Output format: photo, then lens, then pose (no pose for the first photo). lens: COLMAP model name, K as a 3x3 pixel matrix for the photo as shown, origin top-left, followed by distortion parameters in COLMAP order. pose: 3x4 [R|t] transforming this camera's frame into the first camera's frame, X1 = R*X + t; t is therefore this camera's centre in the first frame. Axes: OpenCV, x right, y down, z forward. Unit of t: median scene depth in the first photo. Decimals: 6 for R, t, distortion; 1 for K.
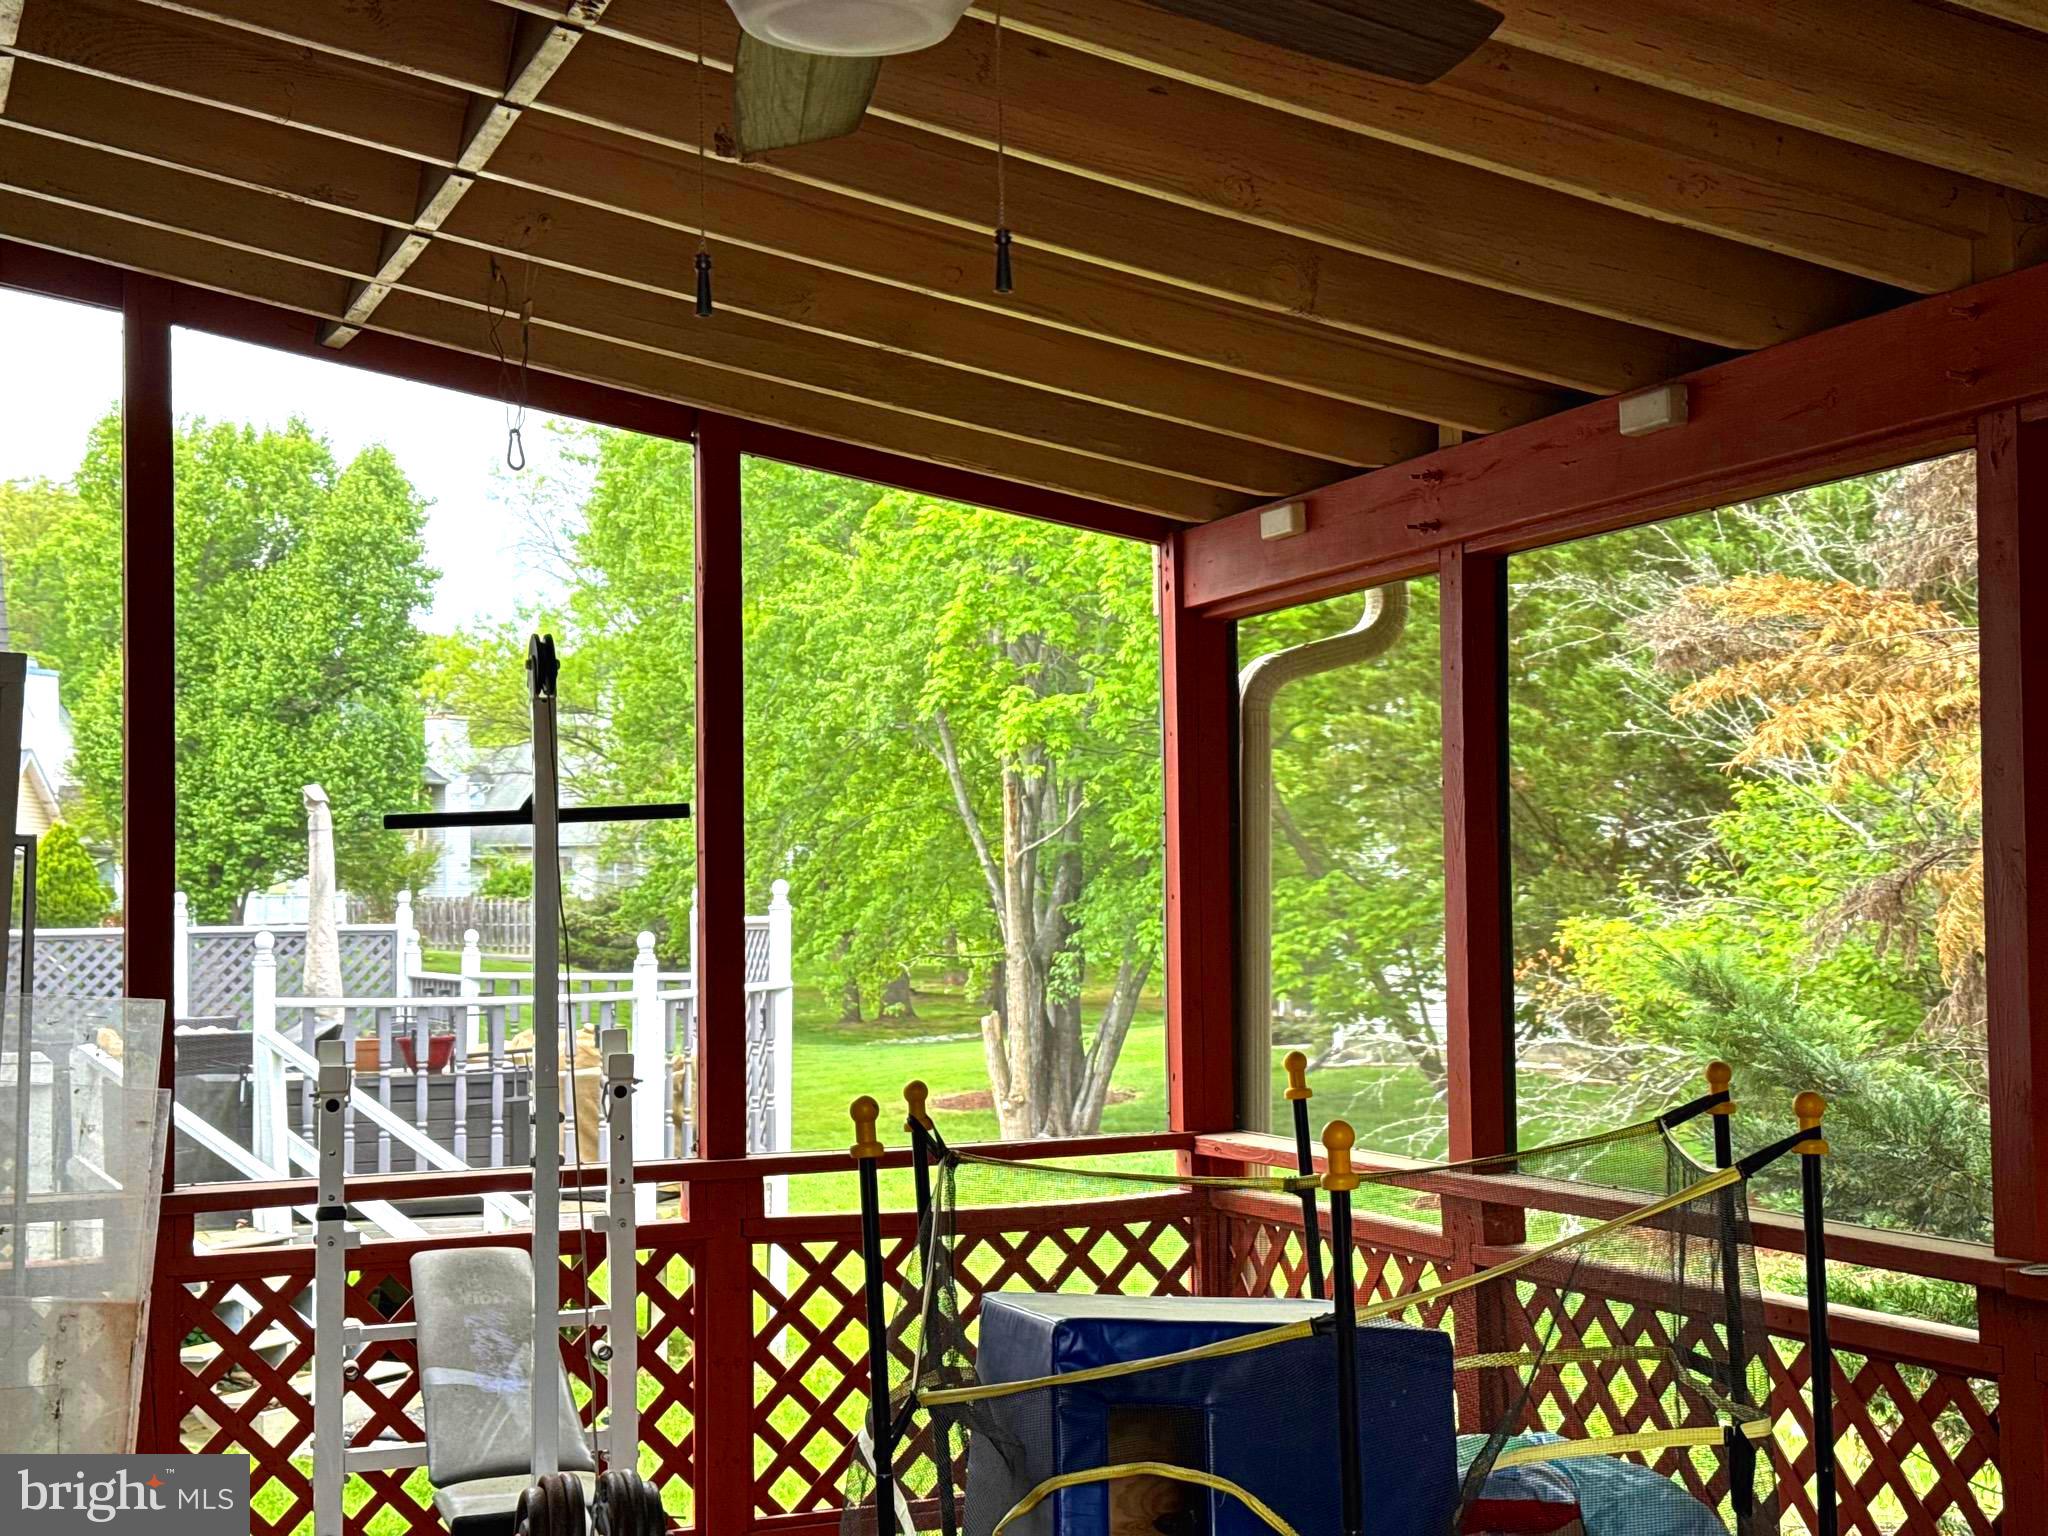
lens RADIAL K [[2841.9, 0, 1024.4], [0, 2841.9, 766.5], [0, 0, 1]] dist [-0.047700, 0.000000]
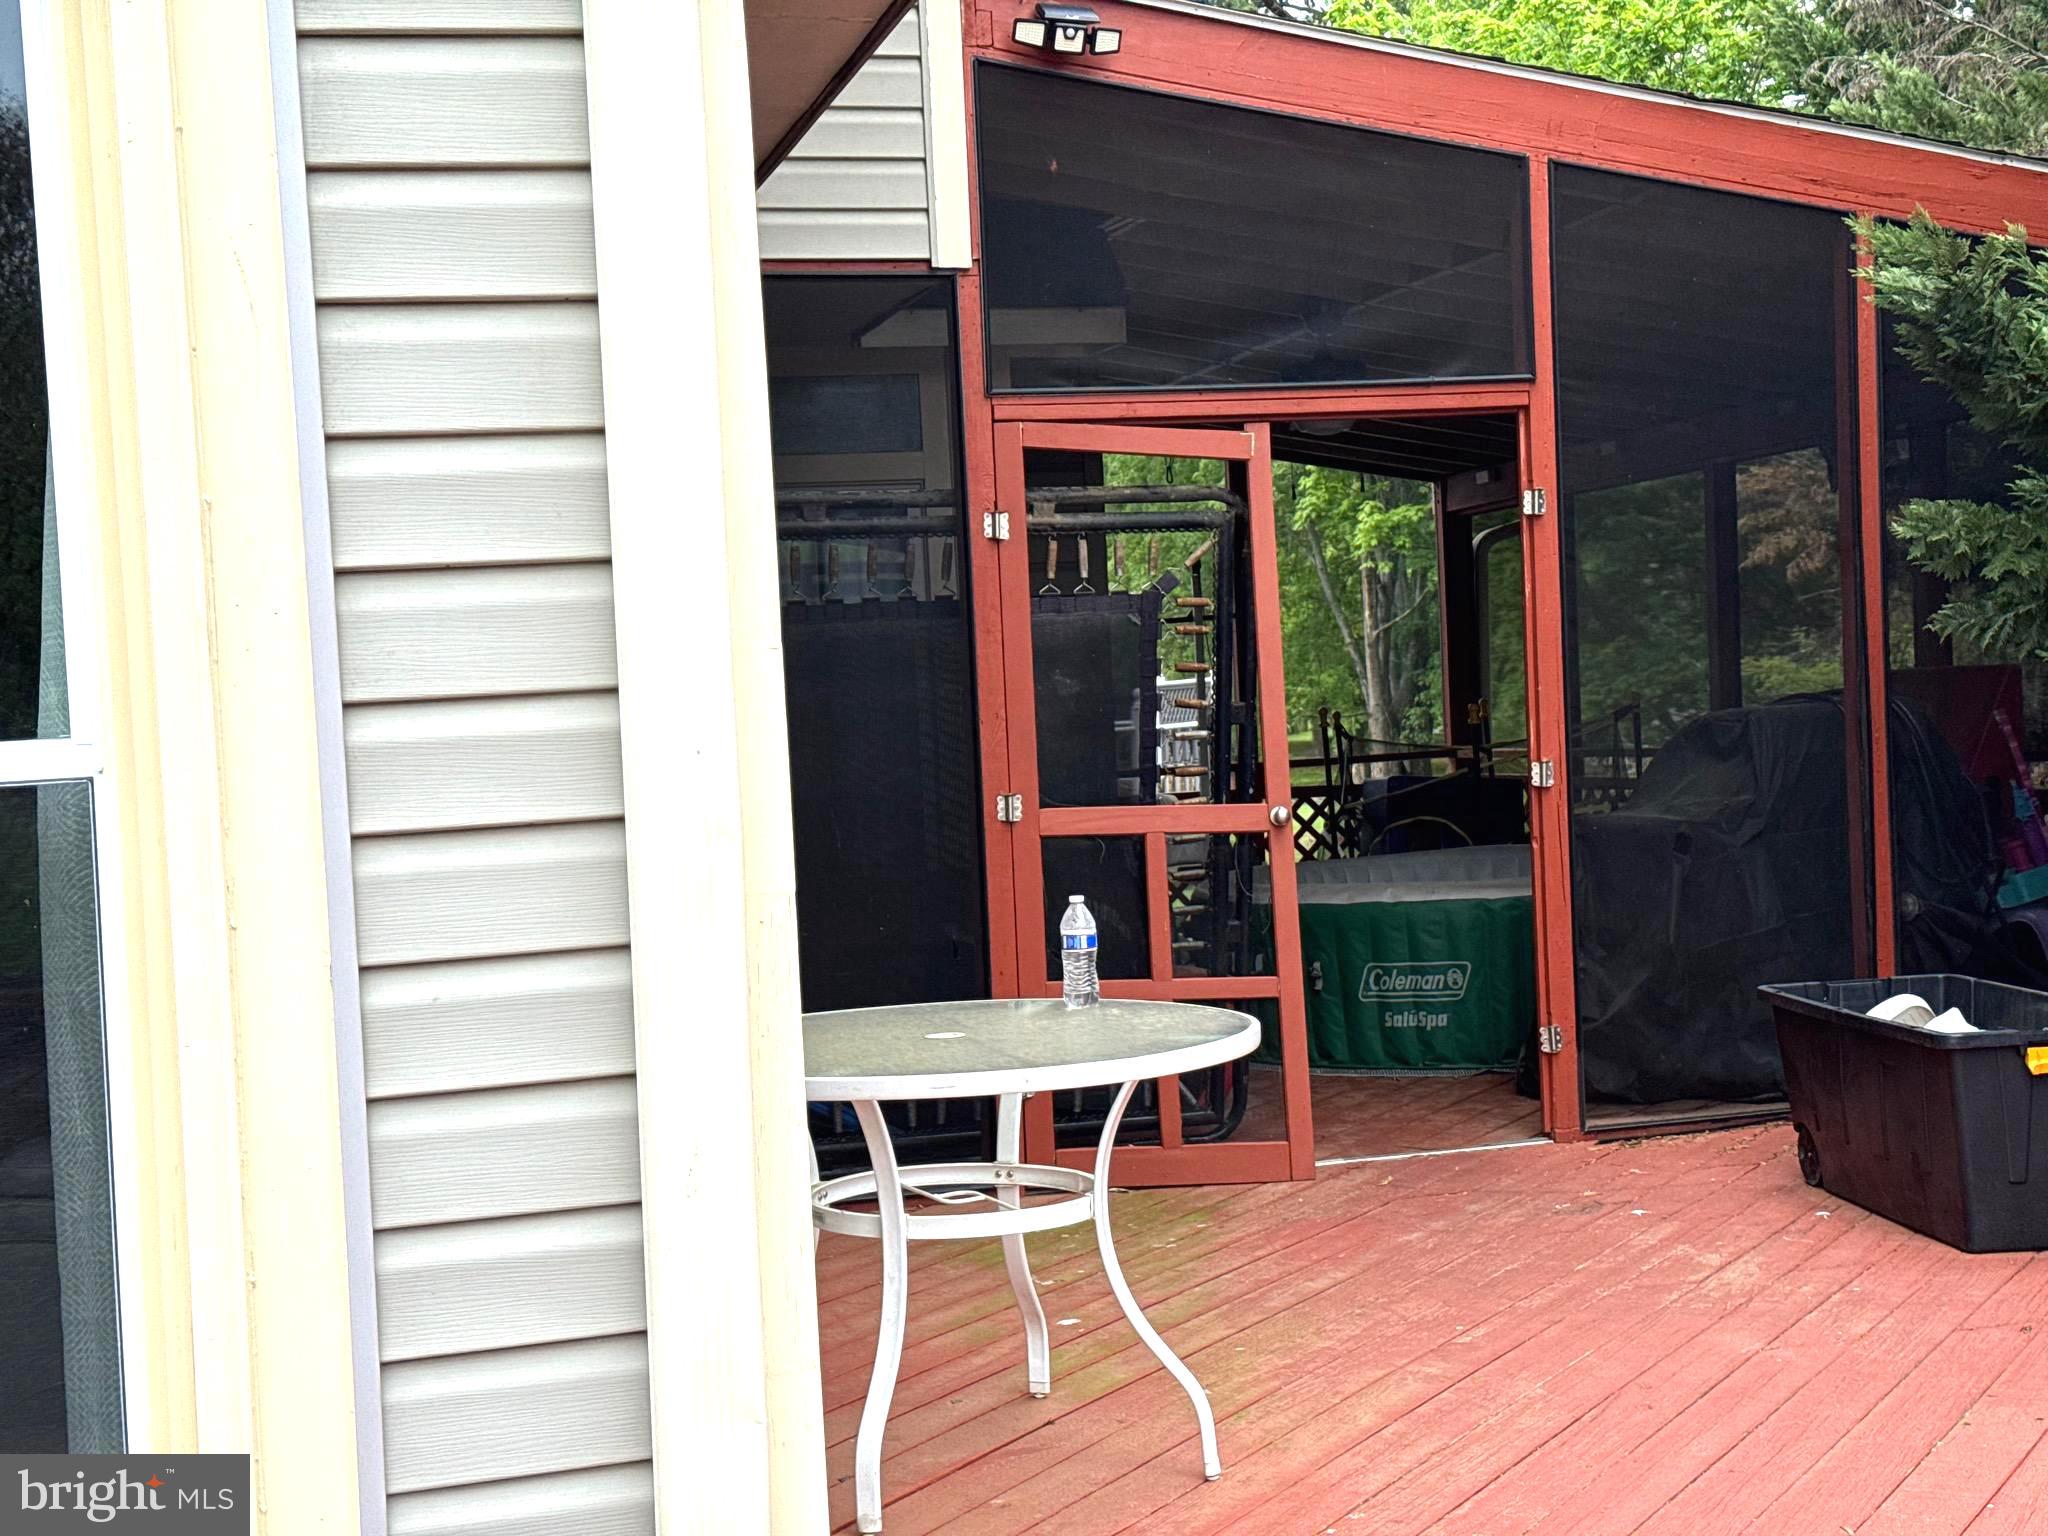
lens RADIAL K [[2841.9, 0, 1024.4], [0, 2841.9, 767.3], [0, 0, 1]] dist [-0.047700, 0.000000]
pose [[0.991577, -0.024450, -0.127188, 0.002200], [0.033903, 0.996777, 0.072700, -0.005547], [0.125000, -0.076400, 0.989211, -0.251900]]
